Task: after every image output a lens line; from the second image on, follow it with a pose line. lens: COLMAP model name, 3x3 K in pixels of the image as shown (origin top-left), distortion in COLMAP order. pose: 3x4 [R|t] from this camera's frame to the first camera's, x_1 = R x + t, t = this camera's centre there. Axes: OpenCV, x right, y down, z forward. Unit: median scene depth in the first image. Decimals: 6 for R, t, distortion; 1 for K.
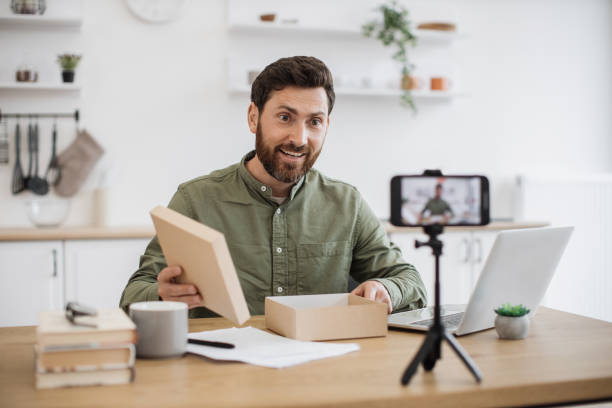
lens RADIAL K [[939.7, 0, 306.0], [0, 939.7, 204.0], [0, 0, 1]] dist [-0.030992, -0.051724]
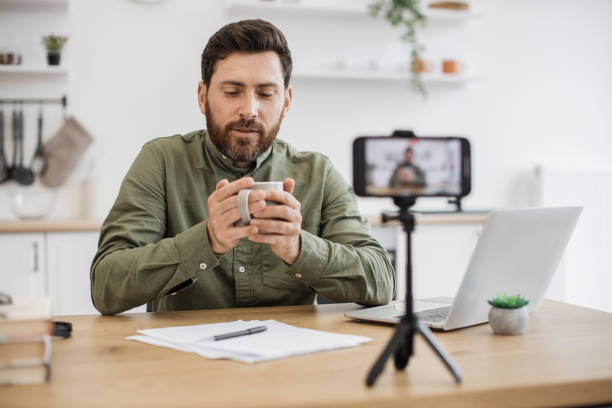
lens RADIAL K [[954.8, 0, 306.0], [0, 954.8, 204.0], [0, 0, 1]] dist [-0.030788, -0.002599]
pose [[0.999600, -0.000986, -0.028259, 0.026323], [0.000933, 0.999998, -0.001886, 0.011309], [0.028261, 0.001859, 0.999599, 0.052024]]
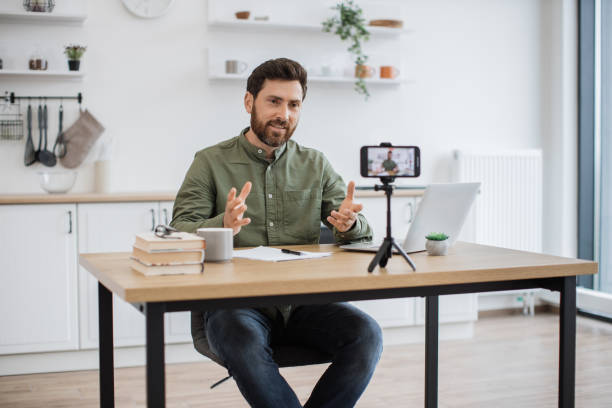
lens RADIAL K [[998.7, 0, 315.4], [0, 998.7, 204.5], [0, 0, 1]] dist [-0.044079, 0.056969]
pose [[0.997539, -0.001528, 0.070090, -0.040343], [0.000062, 0.999781, 0.020908, 0.012648], [-0.070107, -0.020852, 0.997322, -0.268812]]
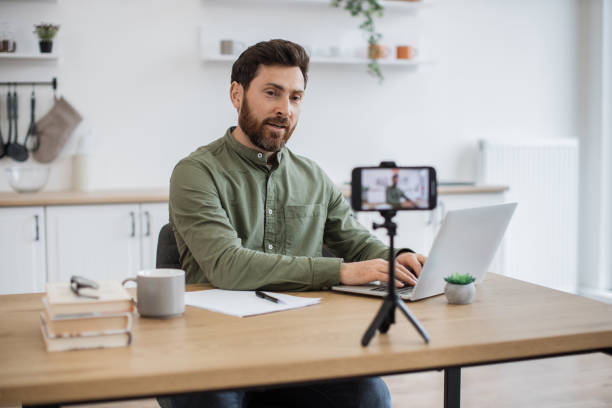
lens RADIAL K [[954.8, 0, 306.0], [0, 954.8, 204.0], [0, 0, 1]] dist [-0.030788, -0.002599]
pose [[0.999487, -0.001768, 0.031986, -0.001459], [0.000117, 0.998670, 0.051551, -0.016582], [-0.032035, -0.051520, 0.998158, -0.064647]]
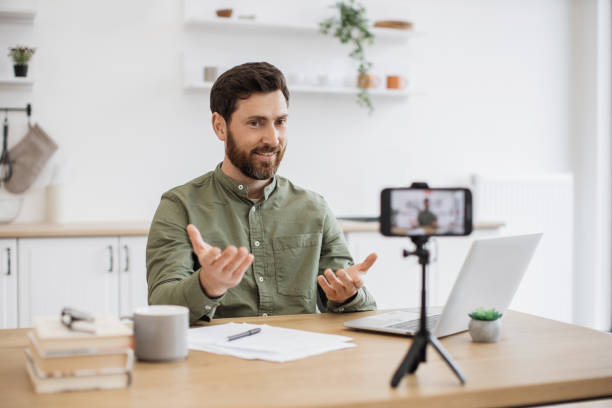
lens RADIAL K [[970.3, 0, 306.0], [0, 970.3, 204.0], [0, 0, 1]] dist [-0.042353, -0.101914]
pose [[0.997751, 0.007442, 0.066612, -0.023057], [-0.008045, 0.999929, 0.008787, -0.007653], [-0.066542, -0.009303, 0.997740, -0.025778]]
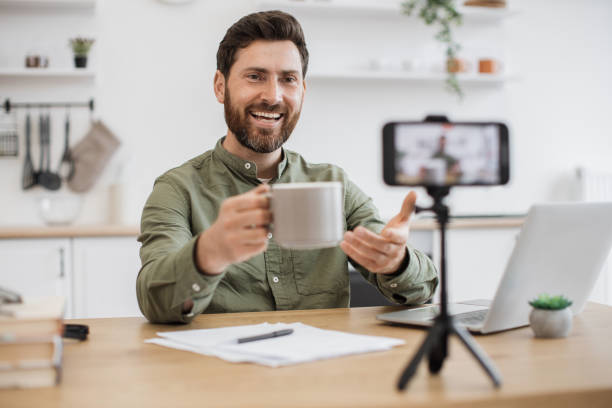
lens RADIAL K [[964.7, 0, 306.0], [0, 964.7, 204.0], [0, 0, 1]] dist [-0.040803, -0.105065]
pose [[0.997876, -0.005972, -0.064871, 0.028704], [0.005173, 0.999909, -0.012484, 0.017133], [0.064940, 0.012122, 0.997816, 0.070572]]
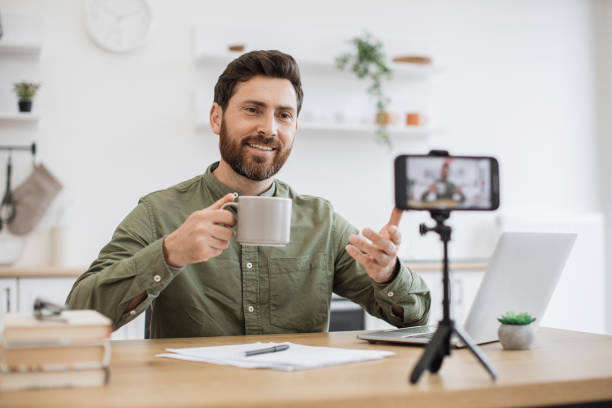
lens RADIAL K [[972.0, 0, 314.2], [0, 972.0, 205.2], [0, 0, 1]] dist [-0.027299, -0.069597]
pose [[0.998728, 0.001157, 0.050410, -0.012738], [0.002264, 0.997699, -0.067760, 0.029967], [-0.050372, 0.067788, 0.996427, 0.021953]]
